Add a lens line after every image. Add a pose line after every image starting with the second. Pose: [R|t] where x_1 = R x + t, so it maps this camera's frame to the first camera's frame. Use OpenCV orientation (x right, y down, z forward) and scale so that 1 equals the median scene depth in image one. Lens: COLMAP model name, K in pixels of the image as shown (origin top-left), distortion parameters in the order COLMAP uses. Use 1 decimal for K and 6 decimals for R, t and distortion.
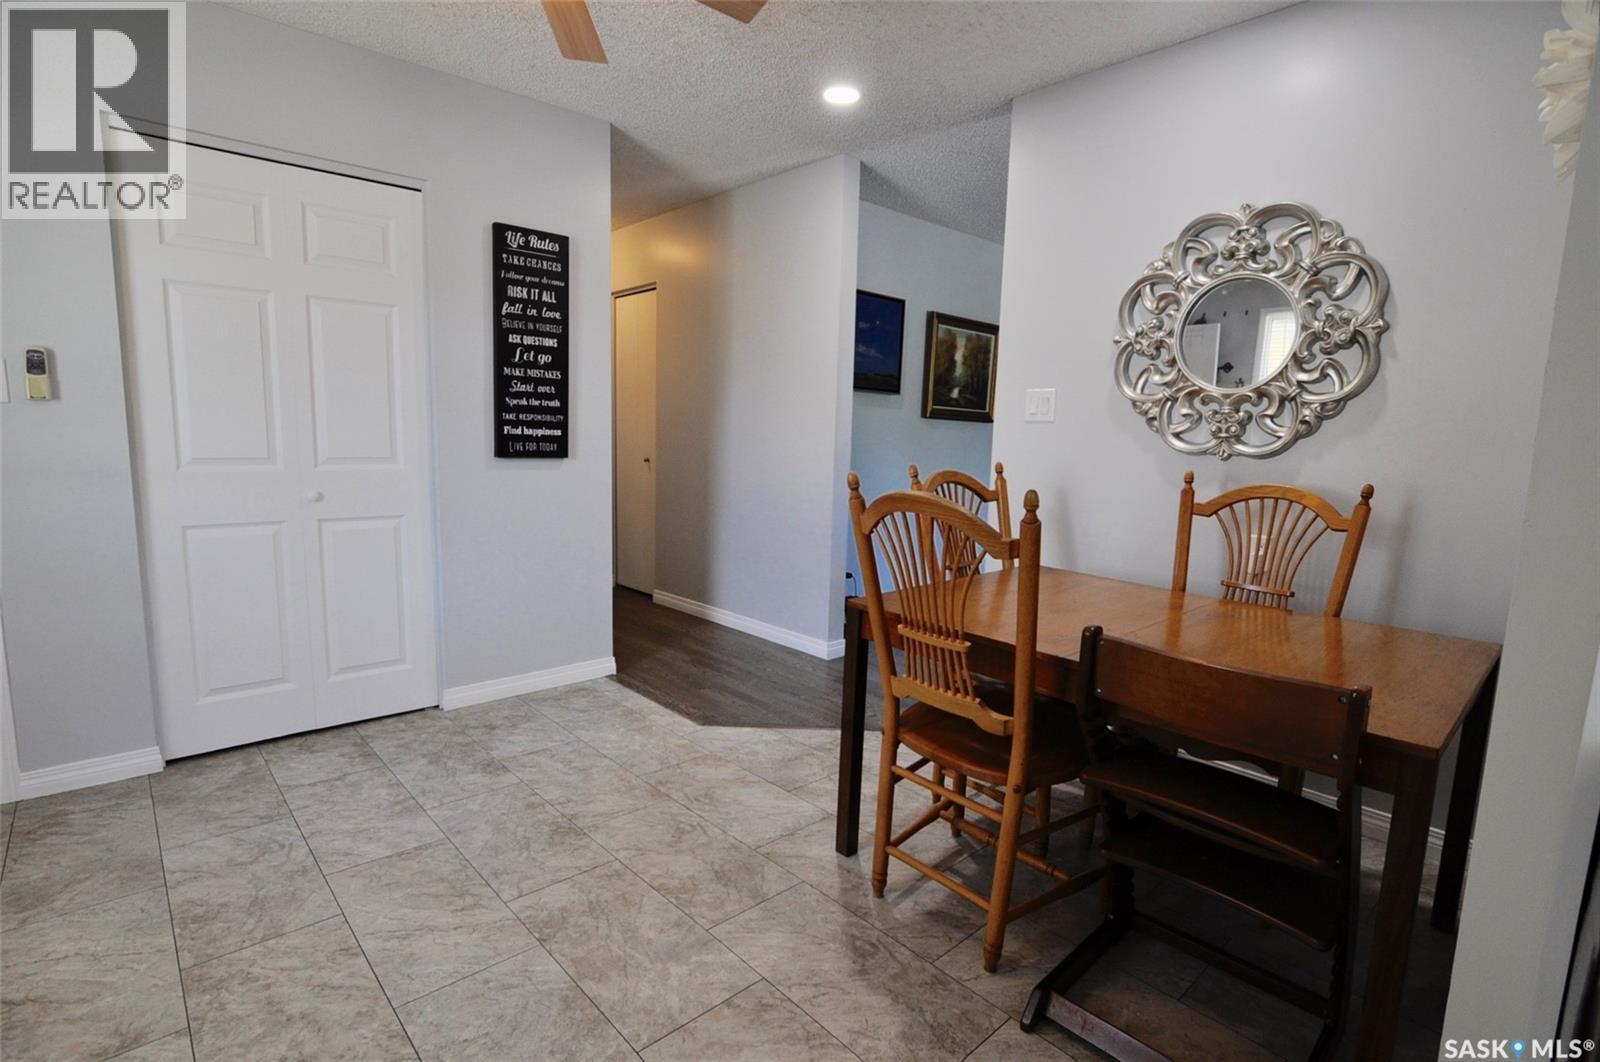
lens RADIAL K [[777.2, 0, 800.3], [0, 777.2, 540.1], [0, 0, 1]] dist [-0.029379, 0.008898]
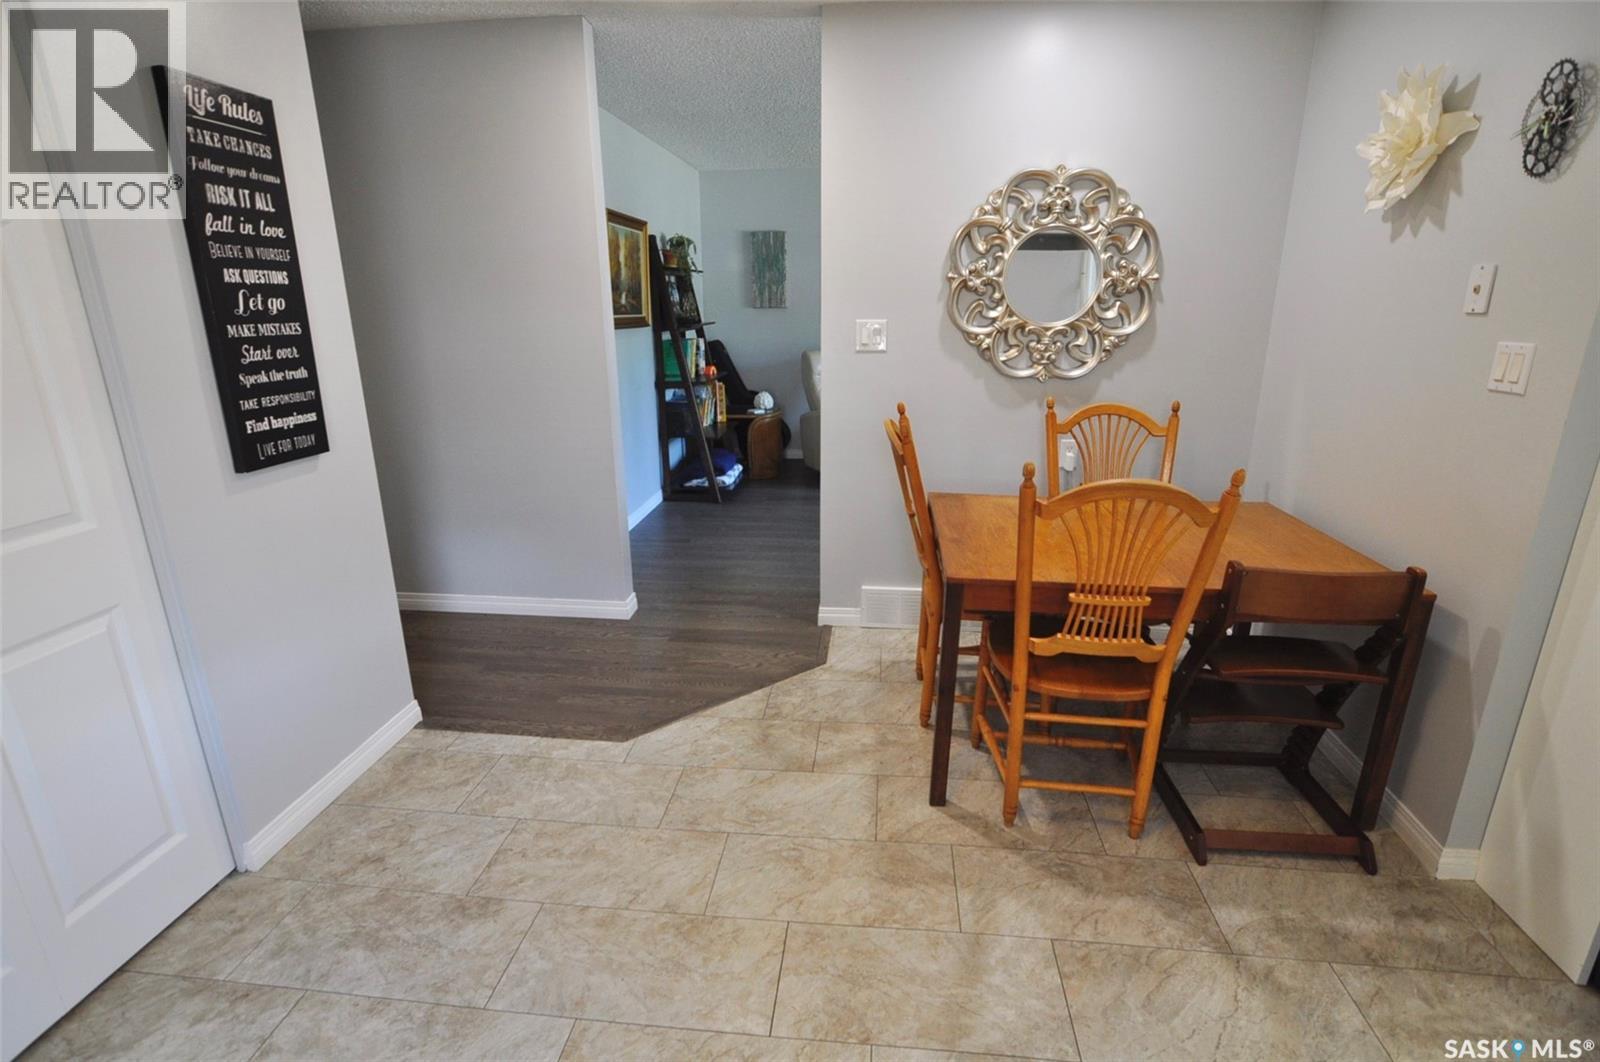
lens RADIAL K [[777.2, 0, 802.9], [0, 777.2, 539.1], [0, 0, 1]] dist [-0.029379, 0.008898]
pose [[0.751782, -0.225045, 0.619821, -0.452679], [0.117484, 0.970634, 0.209921, -0.133315], [-0.648861, -0.084996, 0.756145, 0.236804]]
